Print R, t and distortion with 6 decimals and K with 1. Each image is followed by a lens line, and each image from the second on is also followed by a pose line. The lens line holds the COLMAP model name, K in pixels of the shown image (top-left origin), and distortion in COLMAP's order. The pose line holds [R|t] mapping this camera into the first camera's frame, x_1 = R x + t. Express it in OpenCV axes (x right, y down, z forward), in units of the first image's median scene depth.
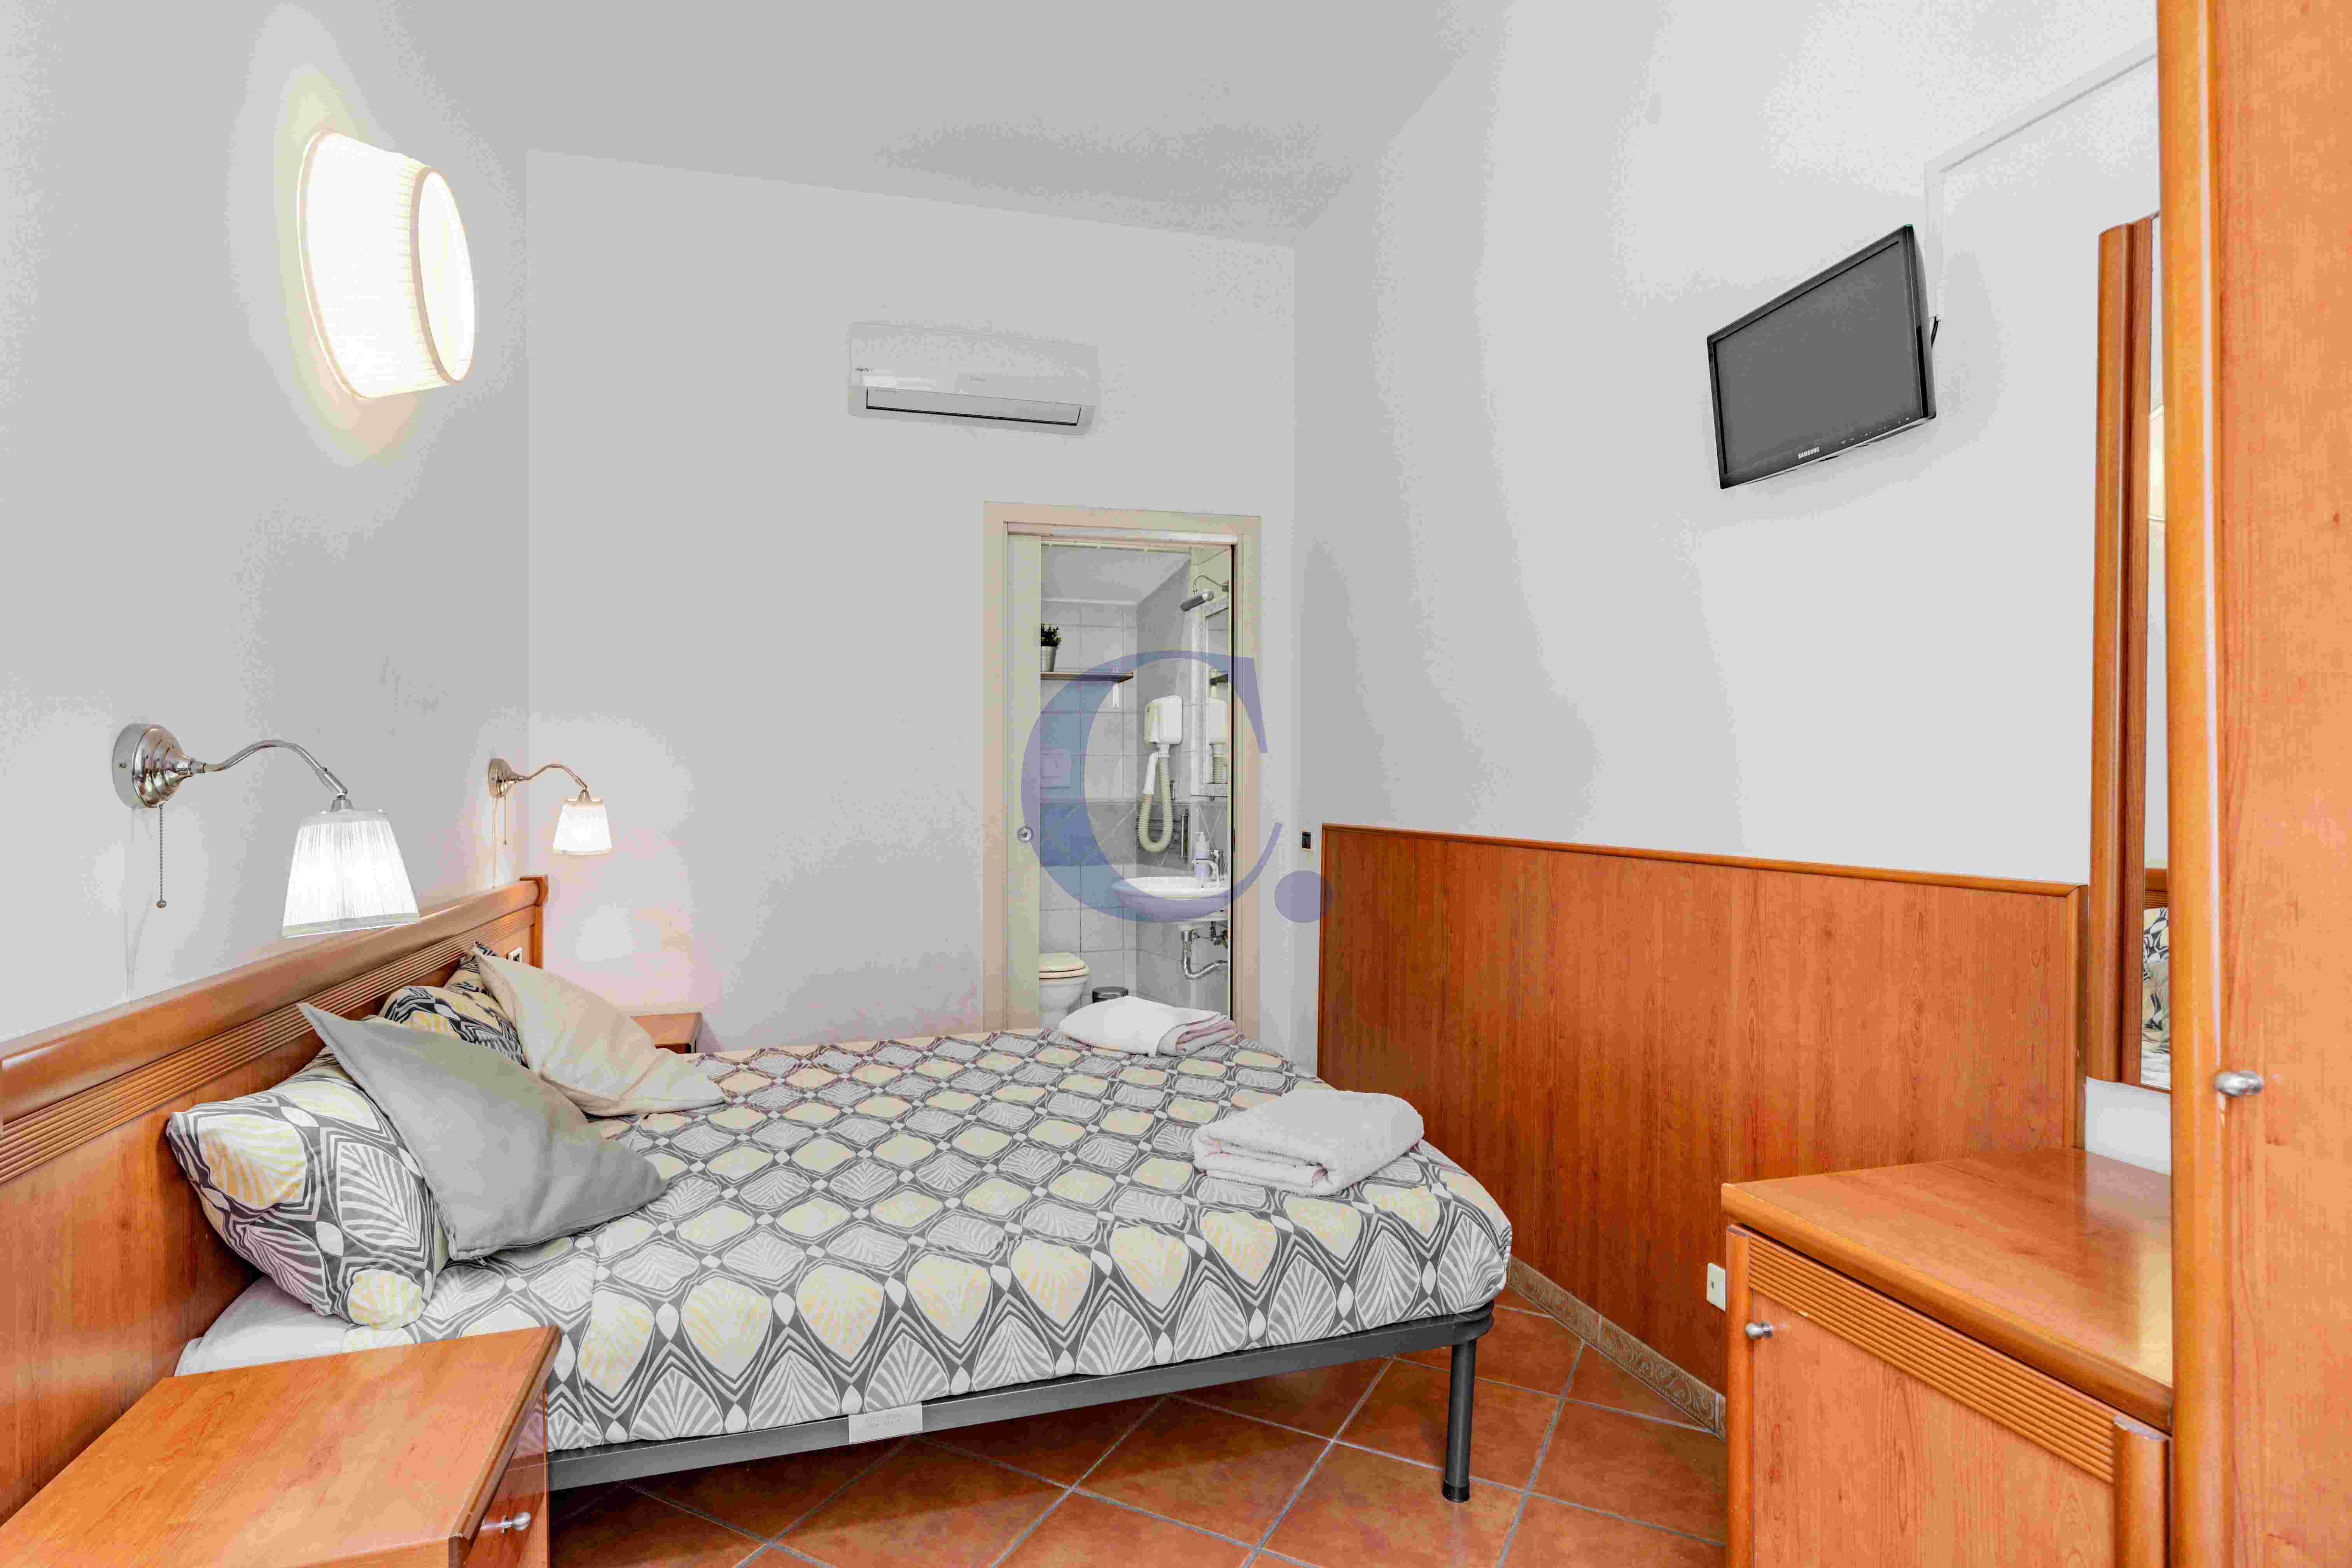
lens RADIAL K [[1162.7, 0, 1171.8], [0, 1162.7, 784.3], [0, 0, 1]] dist [0.007405, 0.001948]
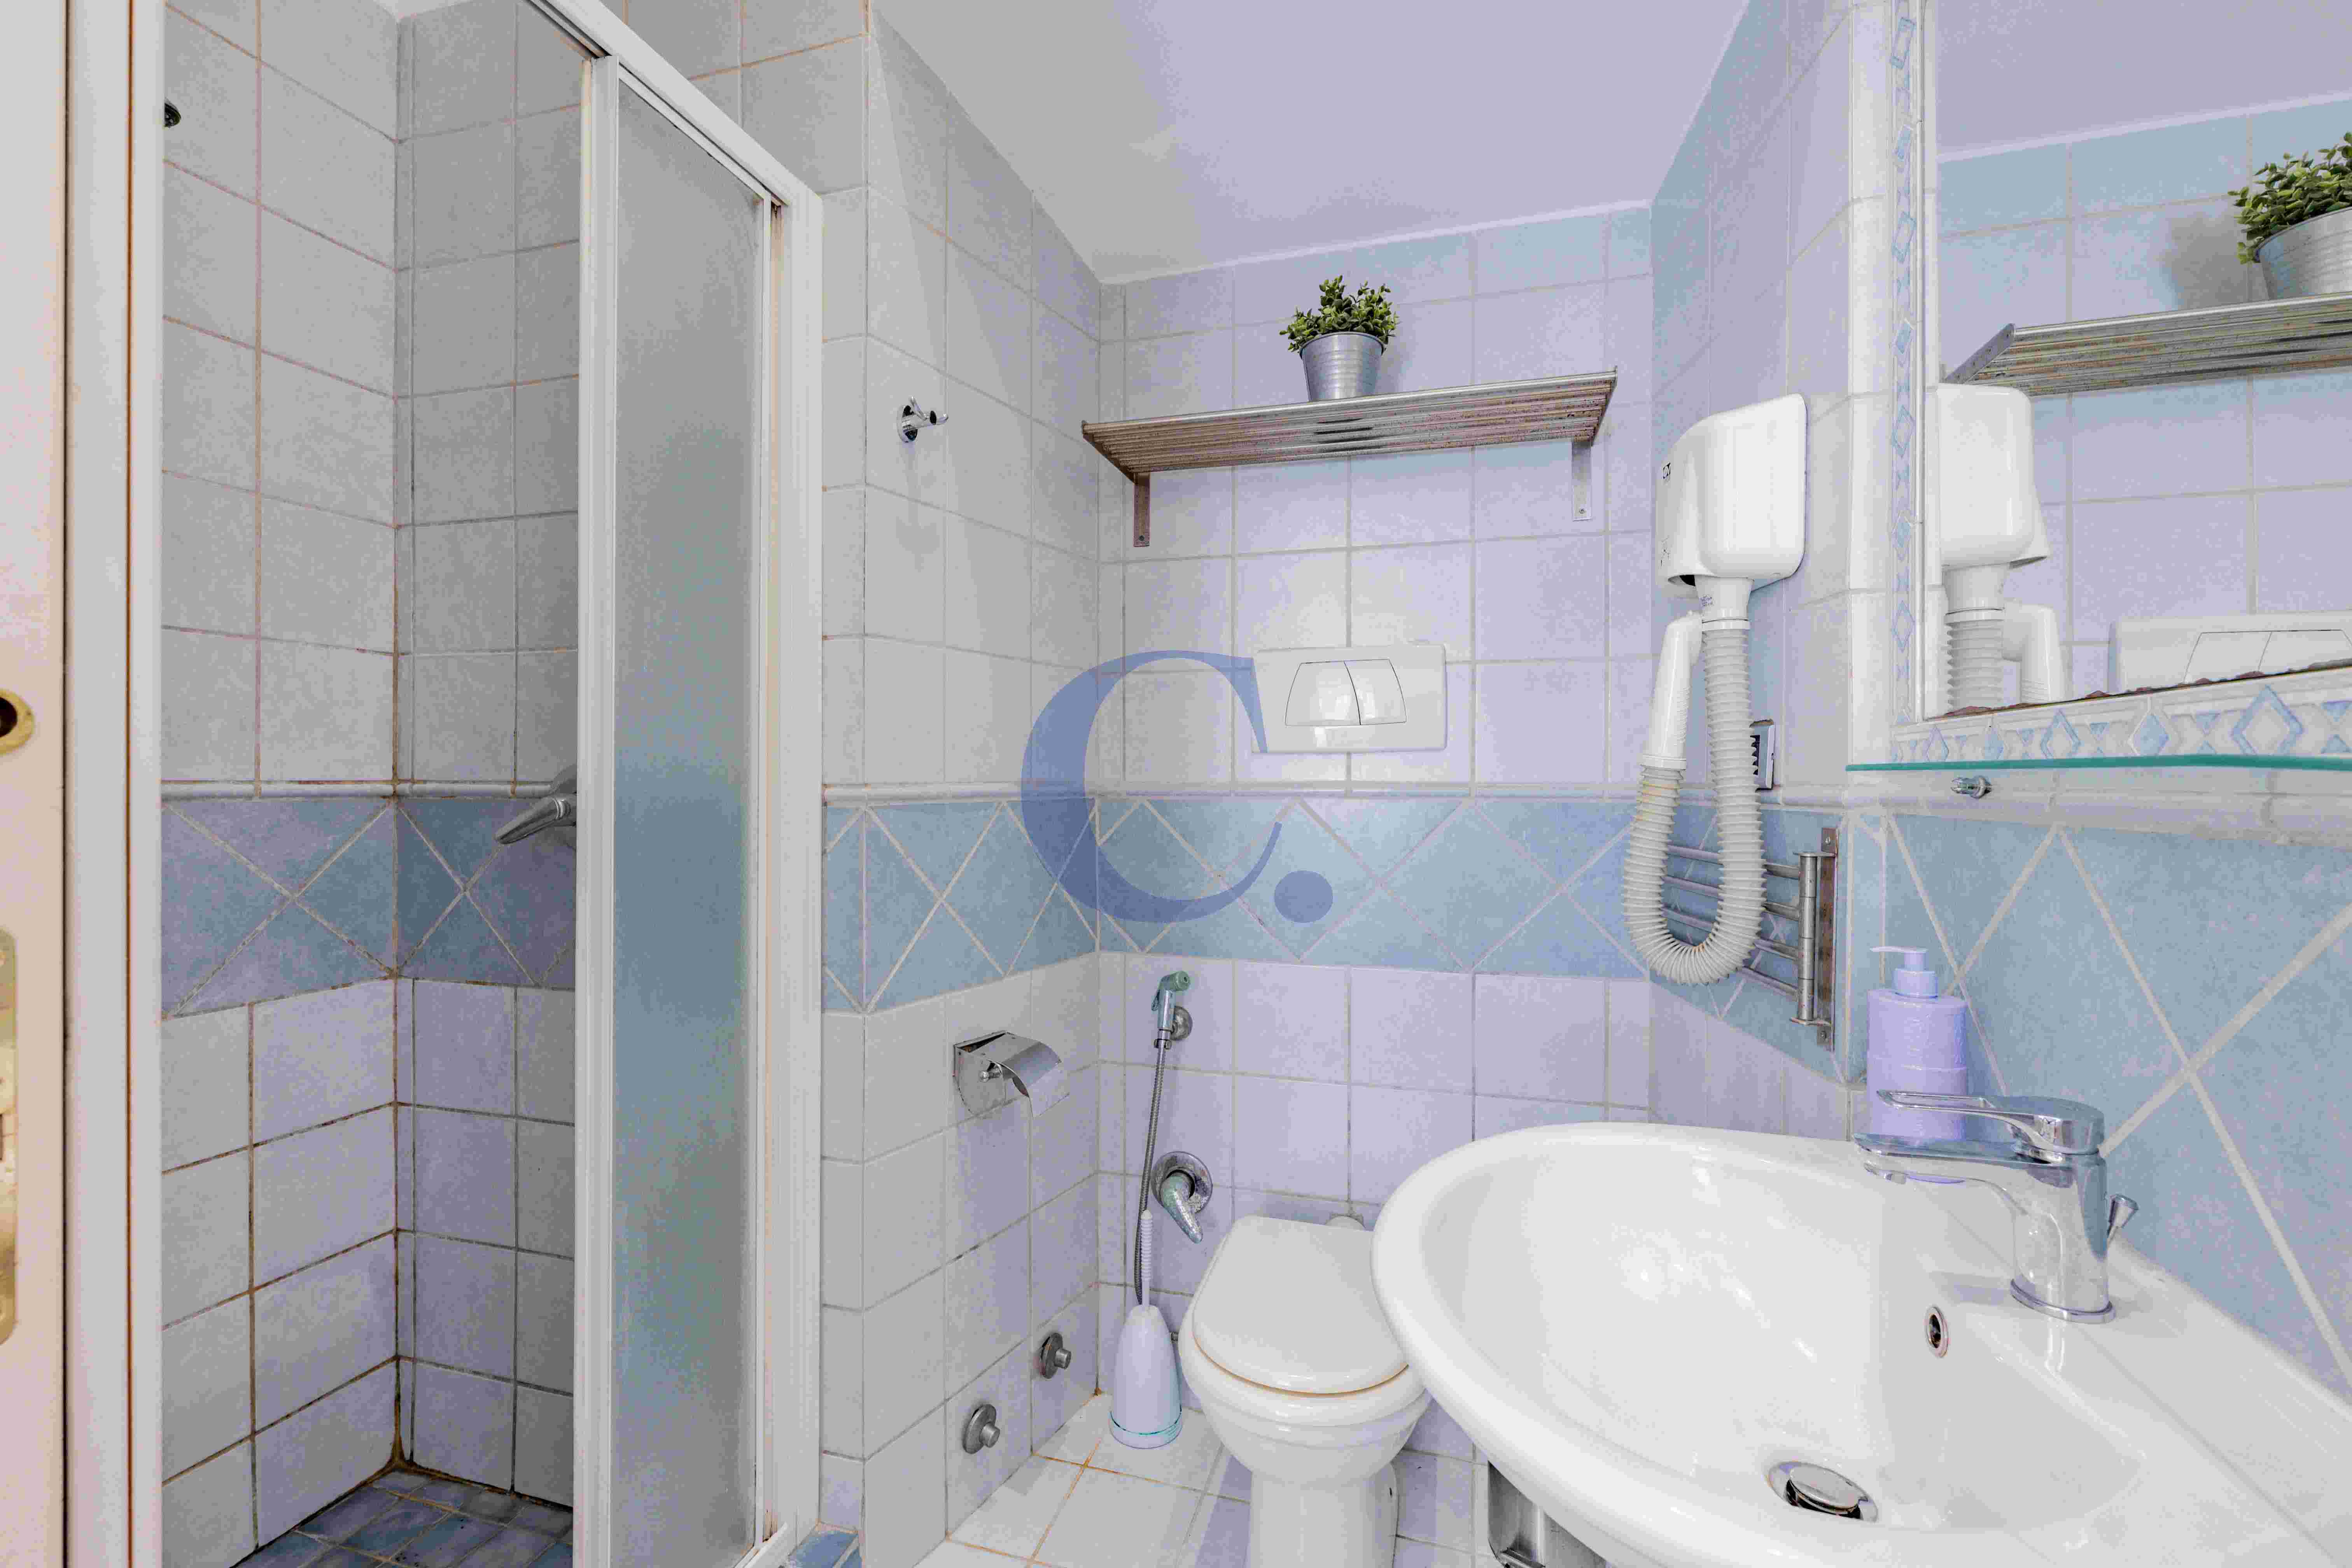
lens RADIAL K [[962.6, 0, 1184.2], [0, 962.6, 775.1], [0, 0, 1]] dist [-0.003443, -0.000129]
pose [[0.831770, 0.001405, -0.555118, 0.033510], [-0.001978, 0.999998, -0.000432, 0.028111], [0.555116, 0.001457, 0.831772, 2.000924]]
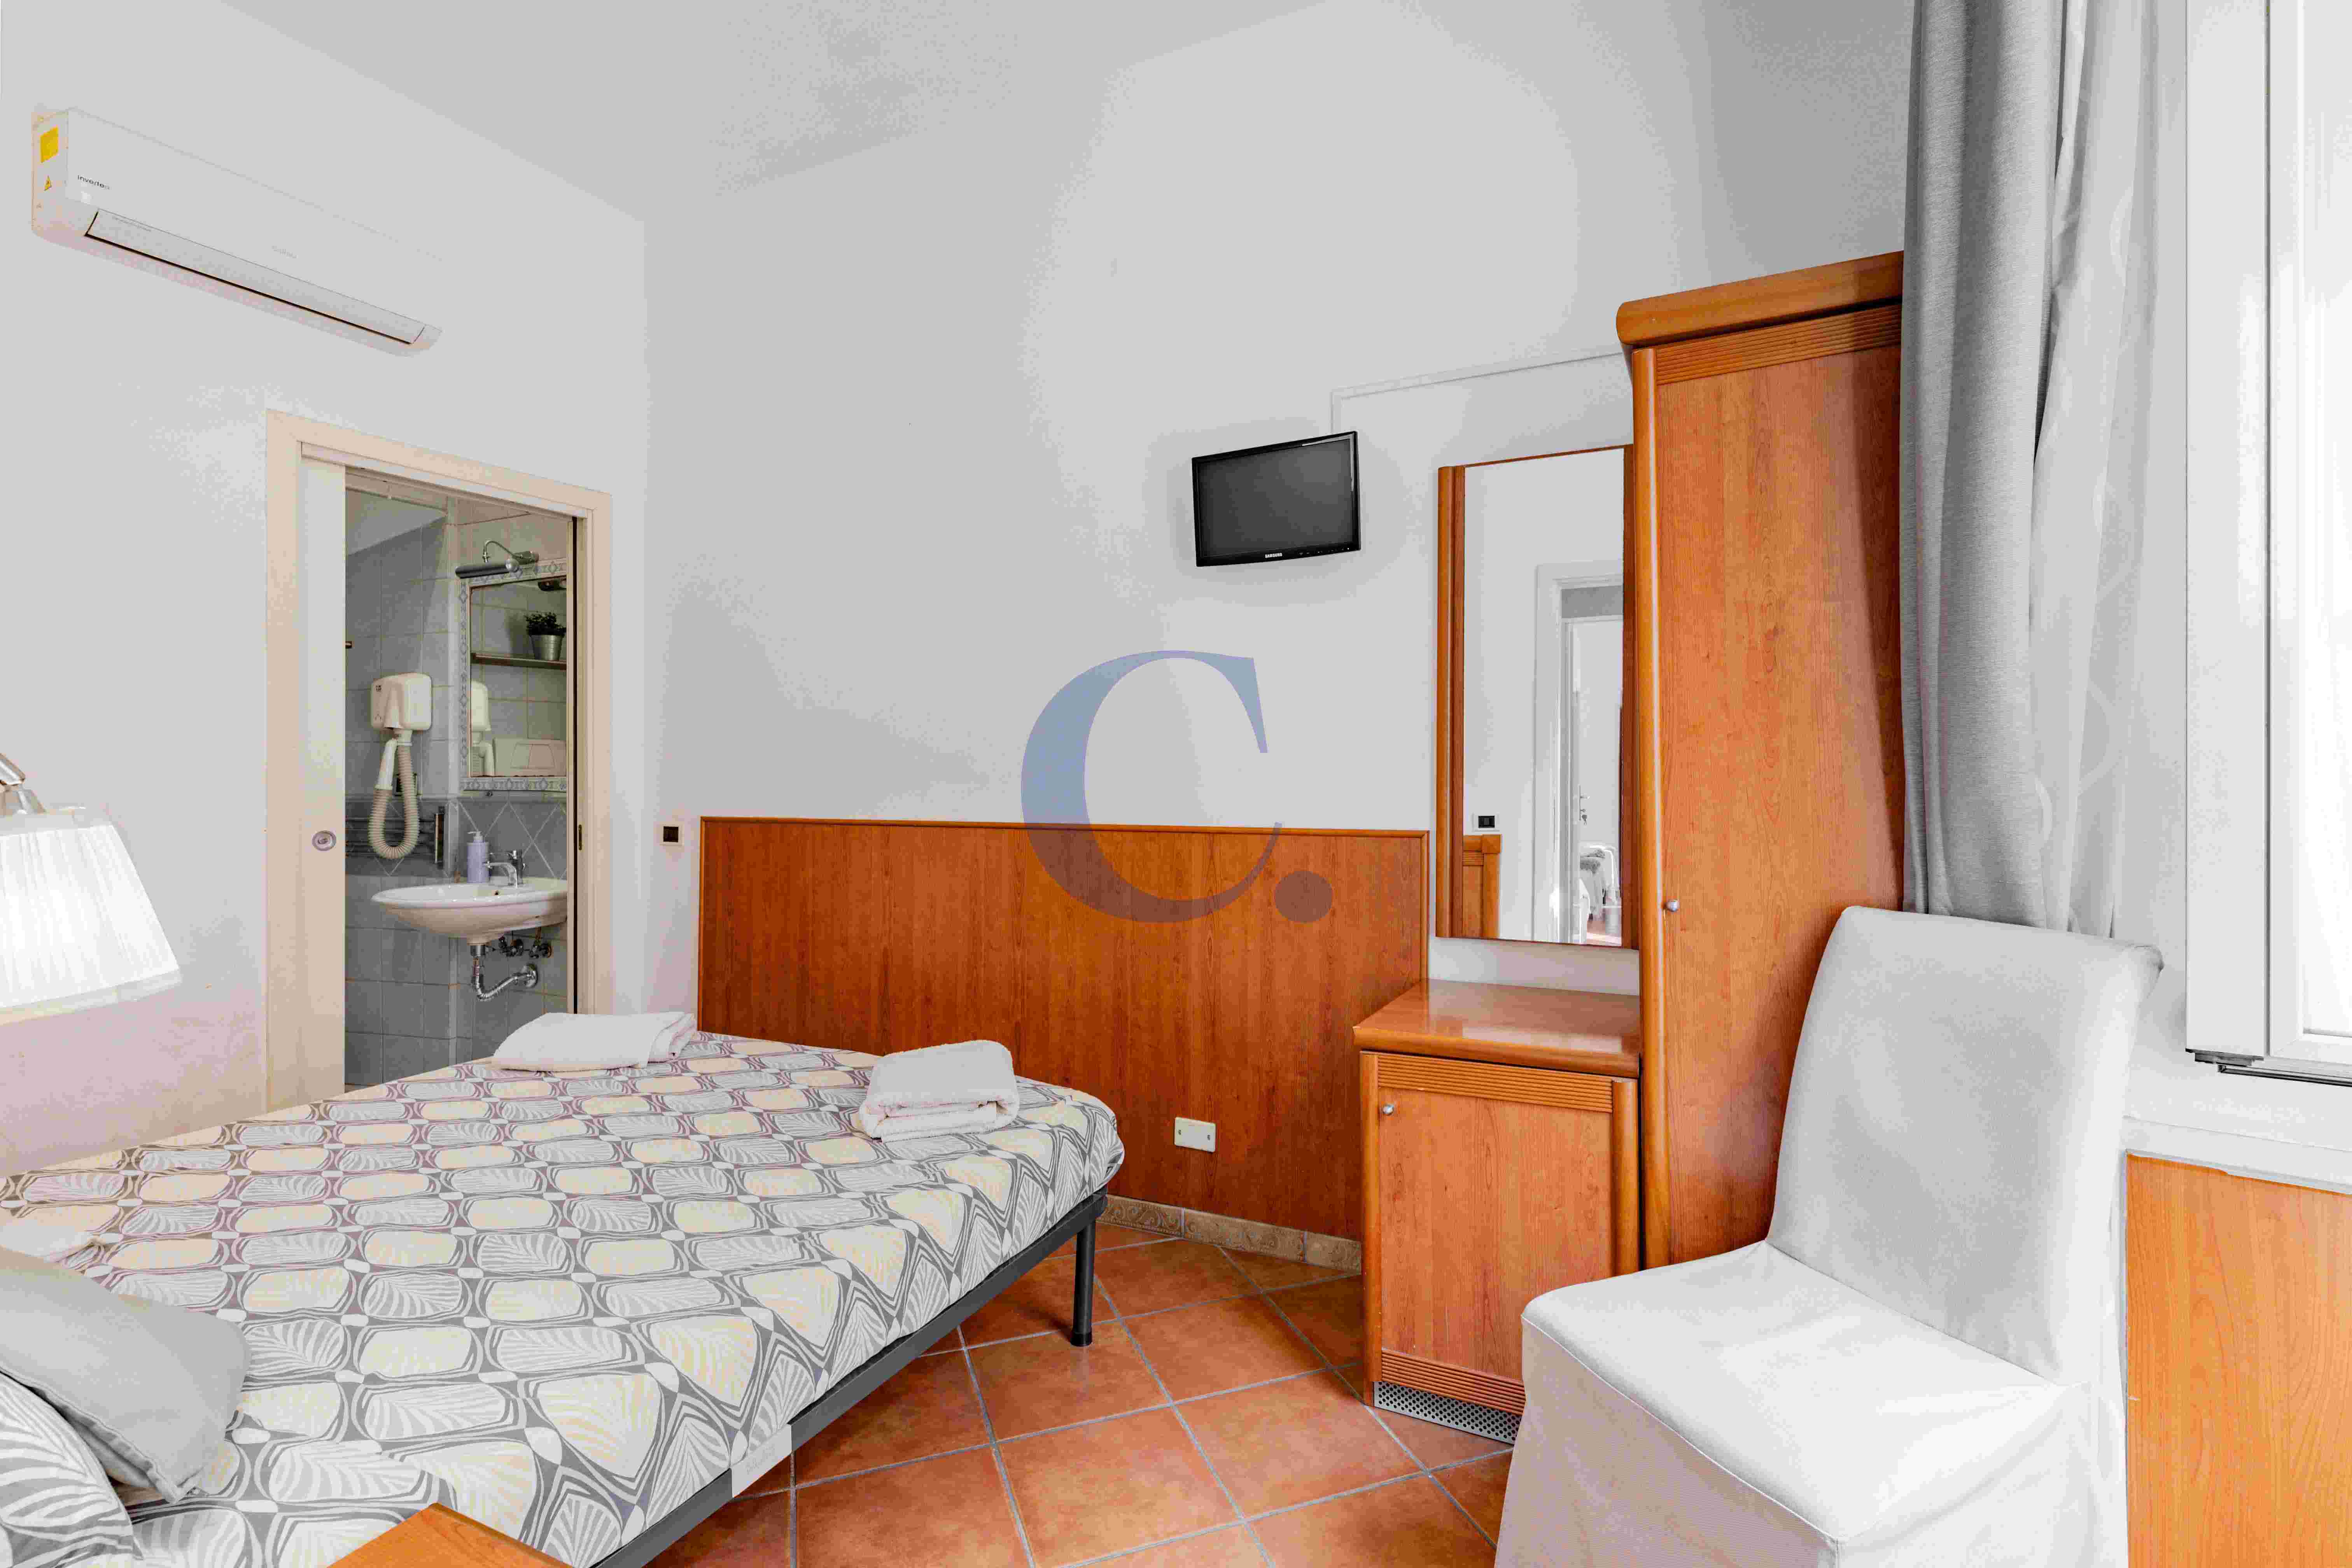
lens RADIAL K [[1079.7, 0, 1171.4], [0, 1079.7, 778.8], [0, 0, 1]] dist [0.009065, 0.000923]
pose [[0.672347, -0.001784, 0.740234, -0.578620], [0.002691, 0.999996, -0.000034, 0.005871], [-0.740231, 0.002014, 0.672350, 0.153563]]
